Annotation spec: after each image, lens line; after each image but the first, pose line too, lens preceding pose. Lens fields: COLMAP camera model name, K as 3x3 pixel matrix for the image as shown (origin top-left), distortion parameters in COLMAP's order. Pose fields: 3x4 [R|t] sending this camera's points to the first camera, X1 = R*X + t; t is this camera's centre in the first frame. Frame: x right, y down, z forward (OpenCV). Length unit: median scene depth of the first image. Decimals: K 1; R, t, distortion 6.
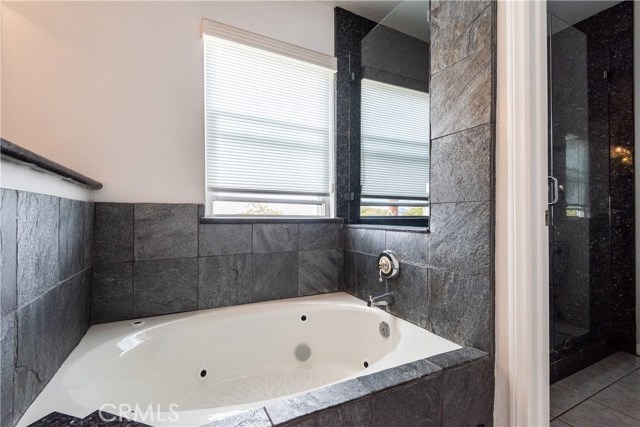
lens RADIAL K [[291.4, 0, 321.2], [0, 291.4, 213.9], [0, 0, 1]] dist [0.004521, -0.004519]
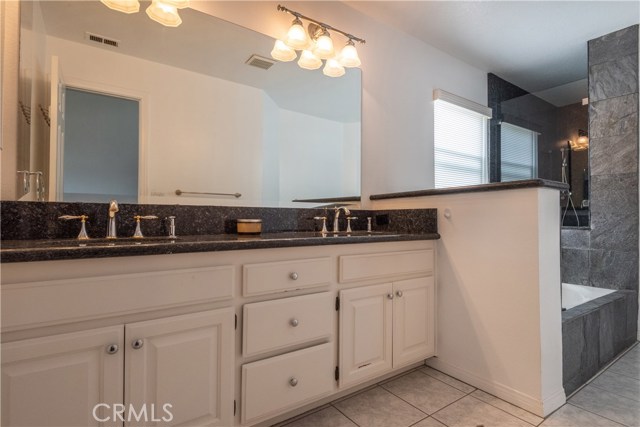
lens RADIAL K [[333.3, 0, 319.1], [0, 333.3, 214.1], [0, 0, 1]] dist [-0.006943, -0.000861]
pose [[0.992698, 0.006719, 0.120442, -1.535832], [-0.005905, 0.999957, -0.007113, -0.003617], [-0.120484, 0.006350, 0.992695, -0.803565]]
